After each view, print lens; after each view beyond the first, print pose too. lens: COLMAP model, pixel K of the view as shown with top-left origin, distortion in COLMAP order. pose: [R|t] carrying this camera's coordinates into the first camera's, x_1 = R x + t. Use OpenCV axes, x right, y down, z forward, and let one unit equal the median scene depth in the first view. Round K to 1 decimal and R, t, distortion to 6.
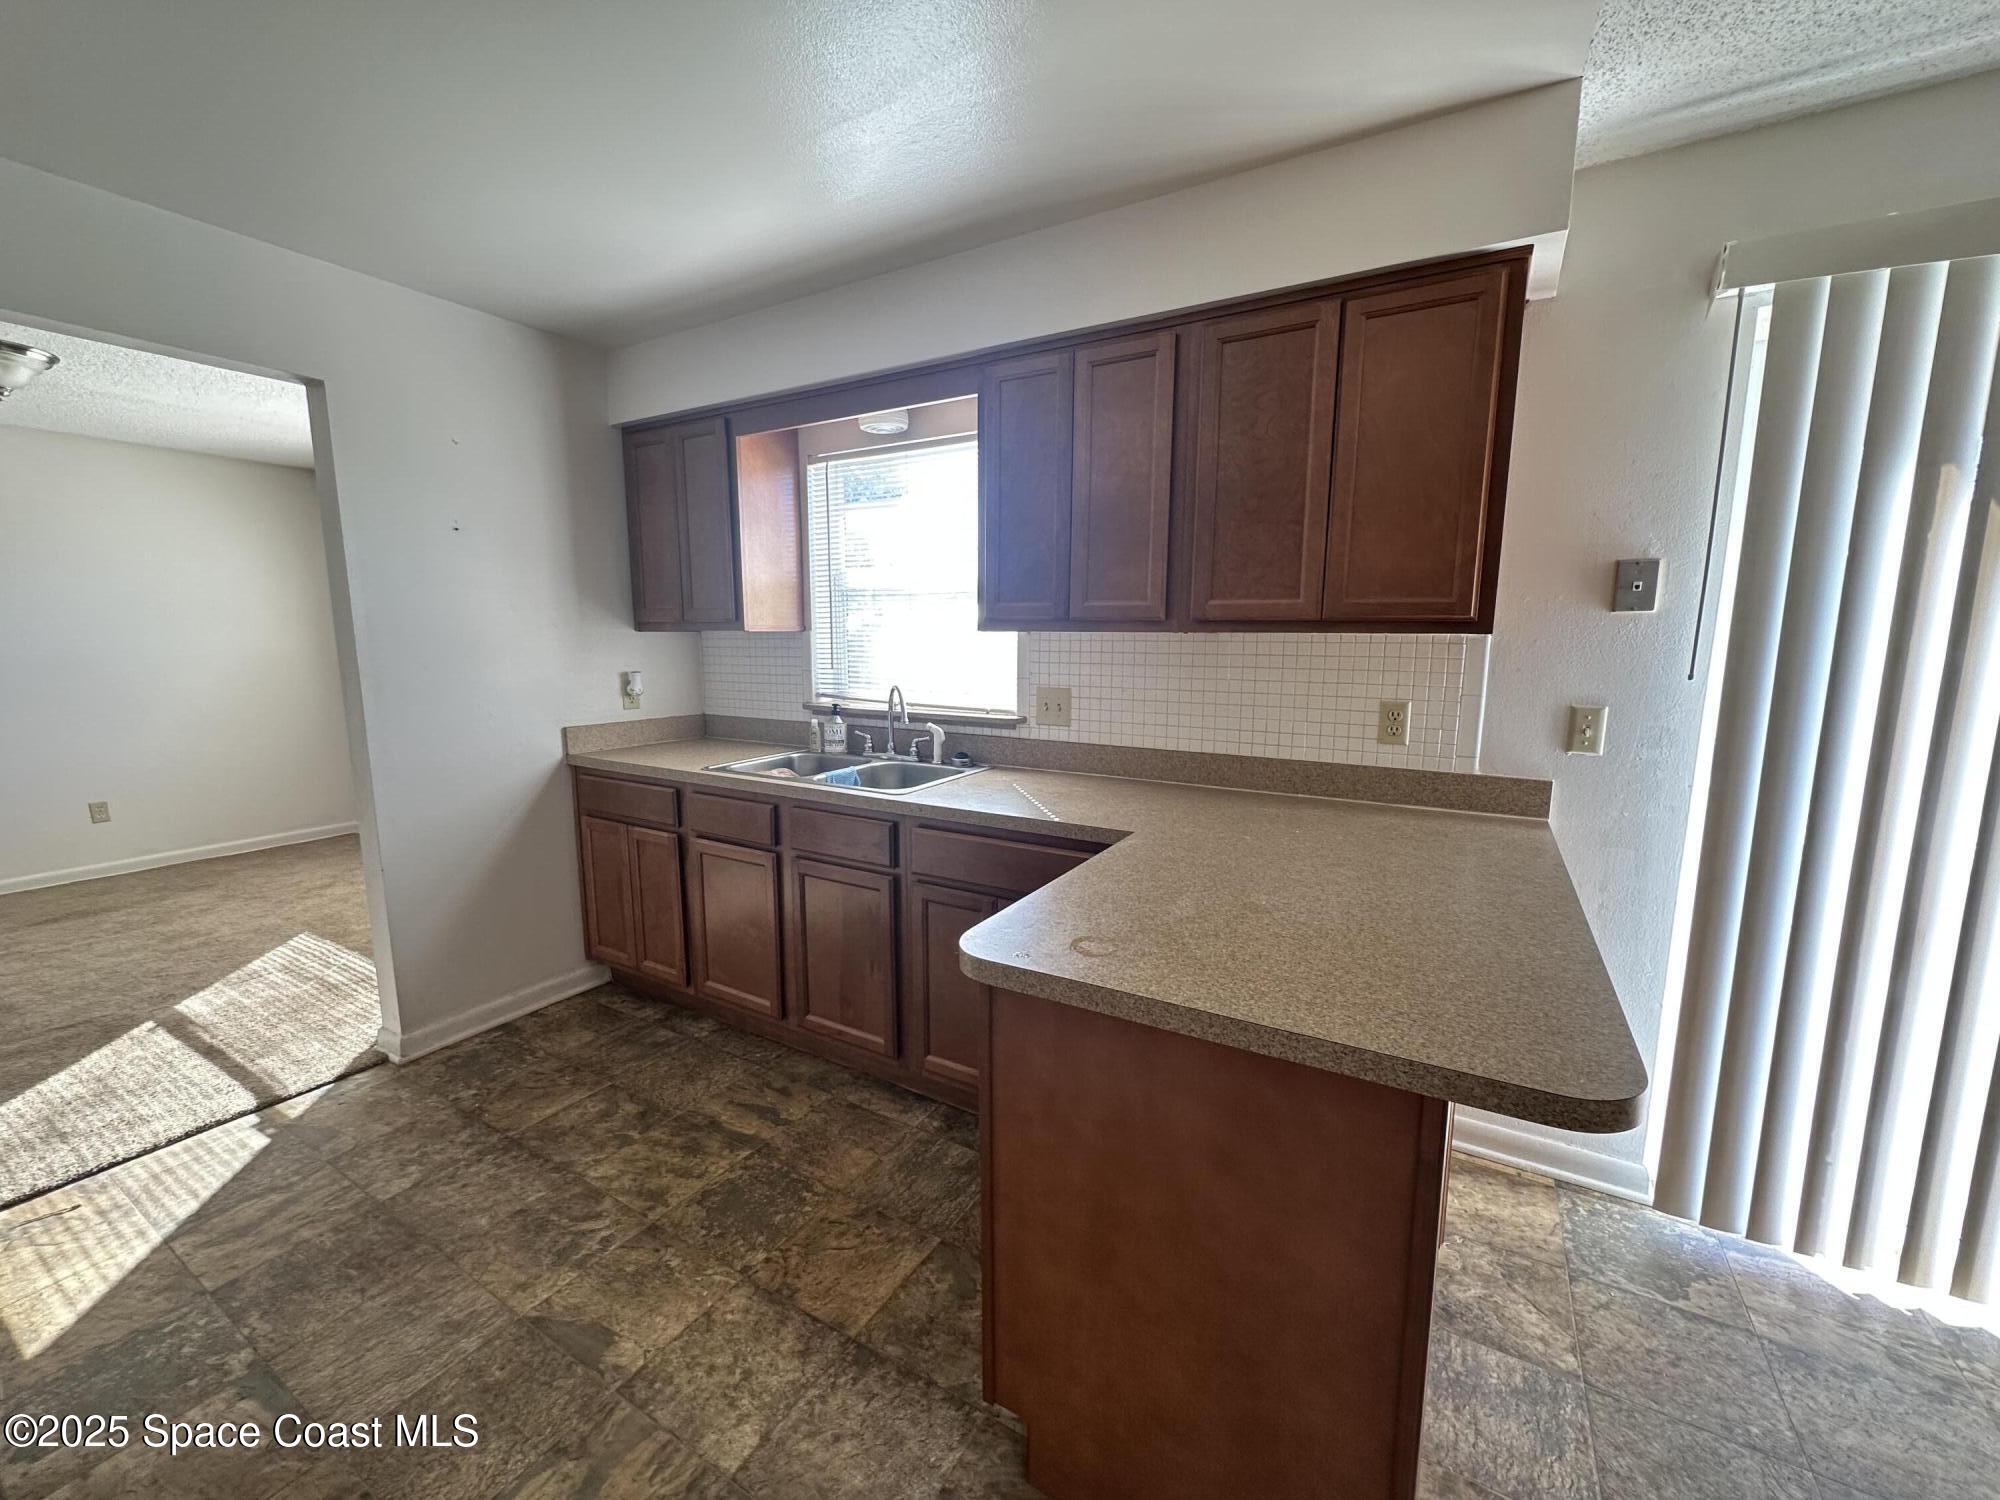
lens RADIAL K [[809.1, 0, 1008.4], [0, 809.1, 752.9], [0, 0, 1]] dist [-0.003786, 0.000975]
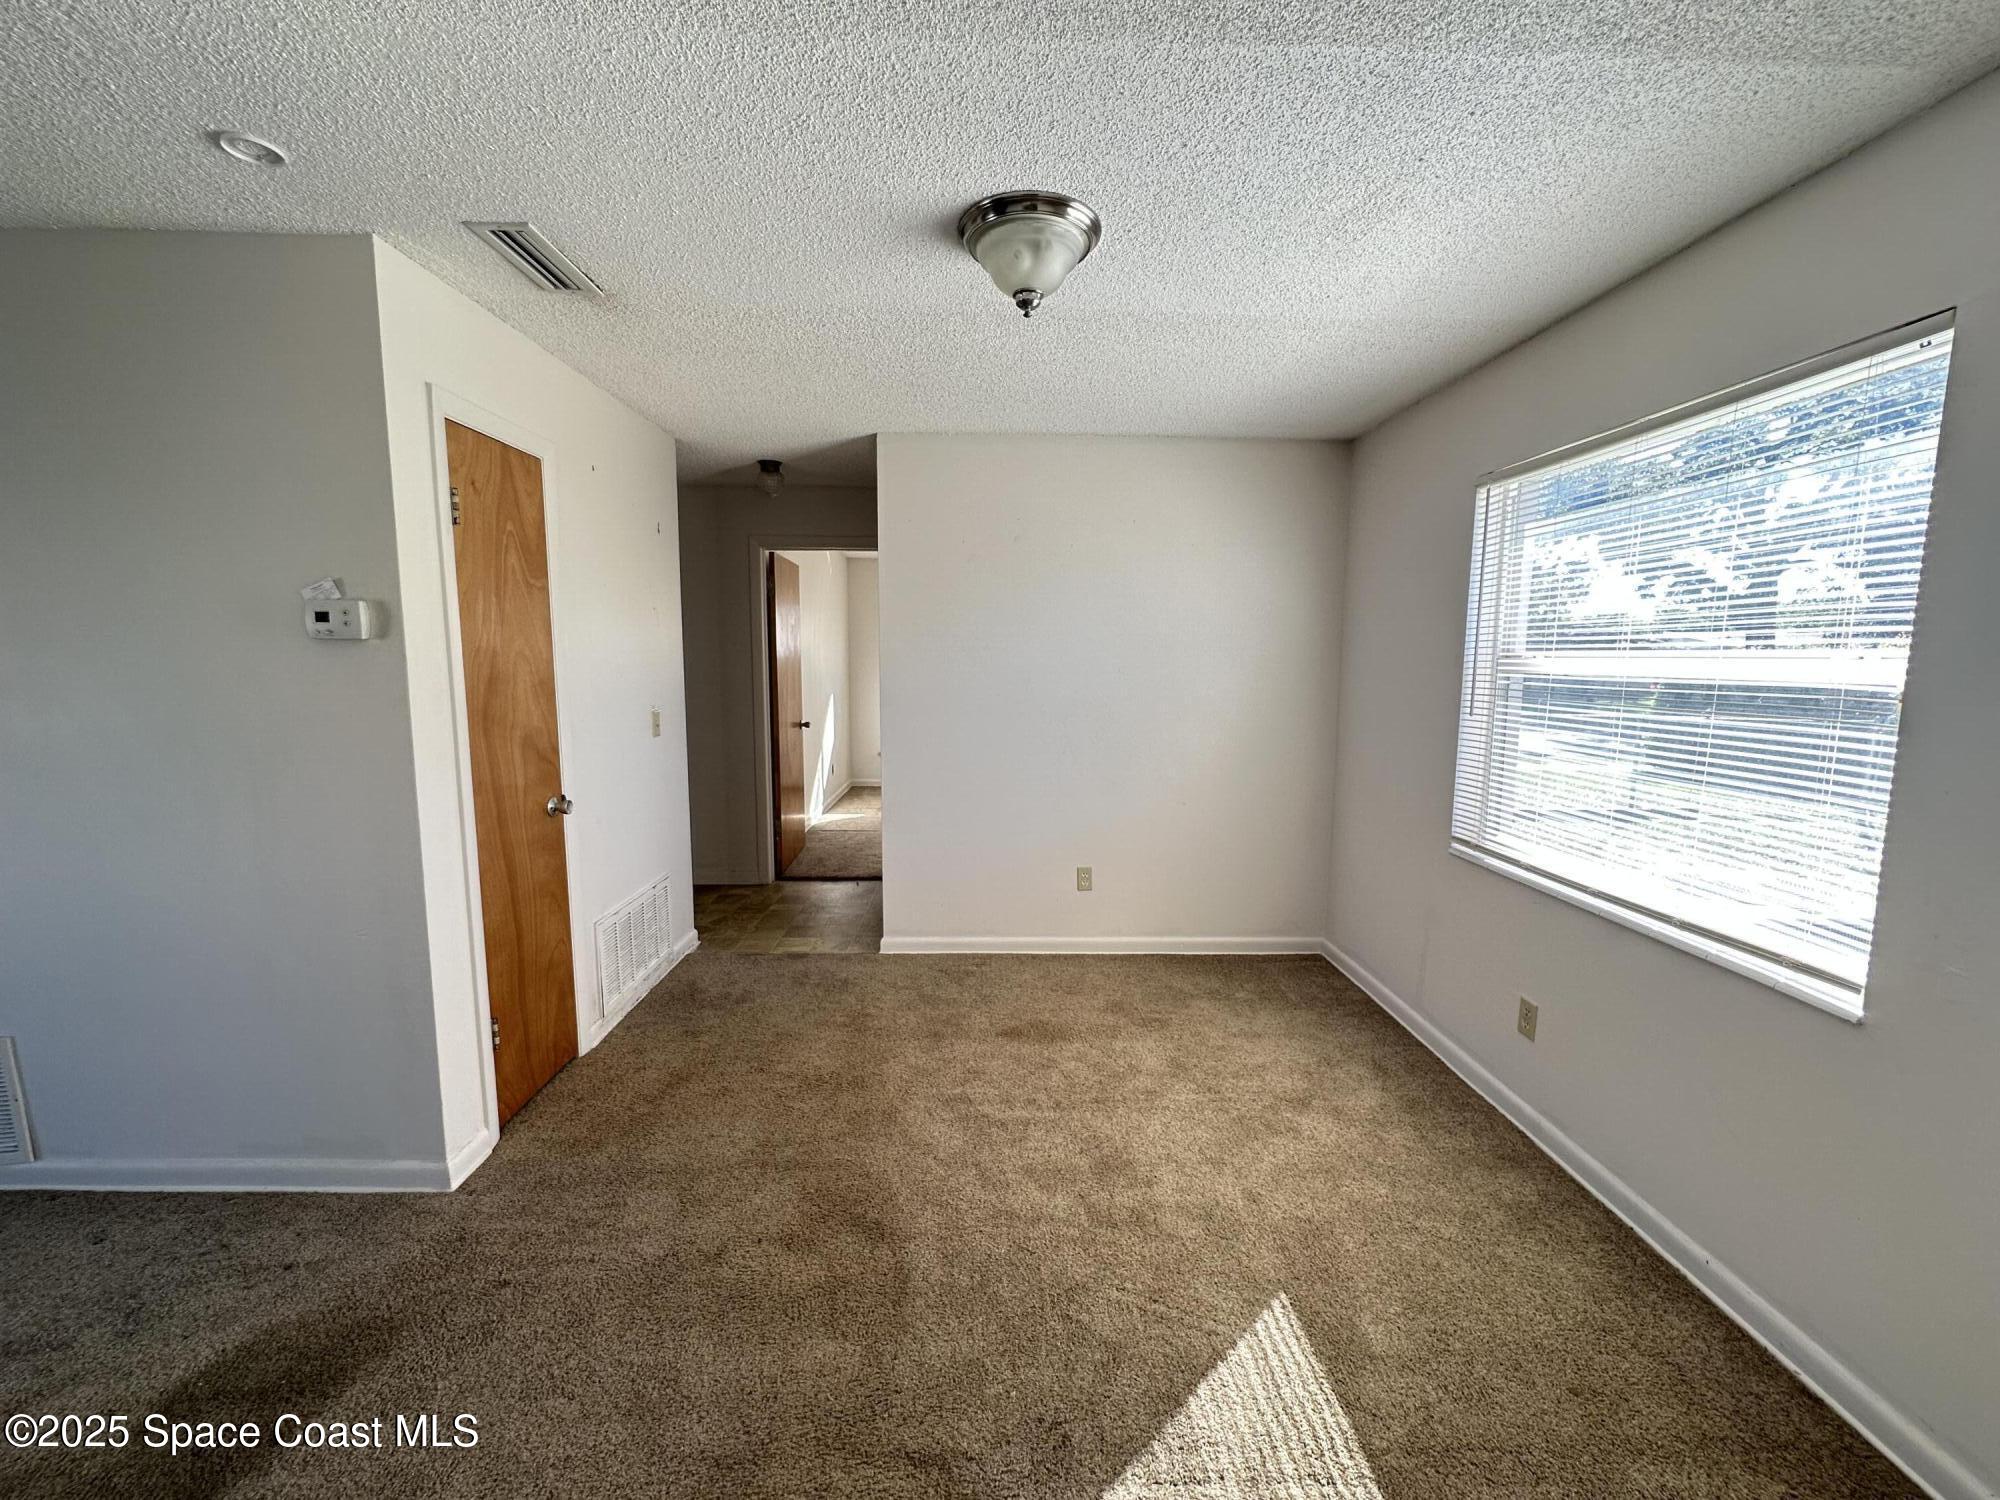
lens RADIAL K [[809.1, 0, 993.9], [0, 809.1, 753.0], [0, 0, 1]] dist [-0.003786, 0.000975]
pose [[0.525299, 0.106718, -0.844199, -1.507742], [-0.132848, 0.990224, 0.042513, -0.267371], [0.840484, 0.089818, 0.534341, 1.444941]]
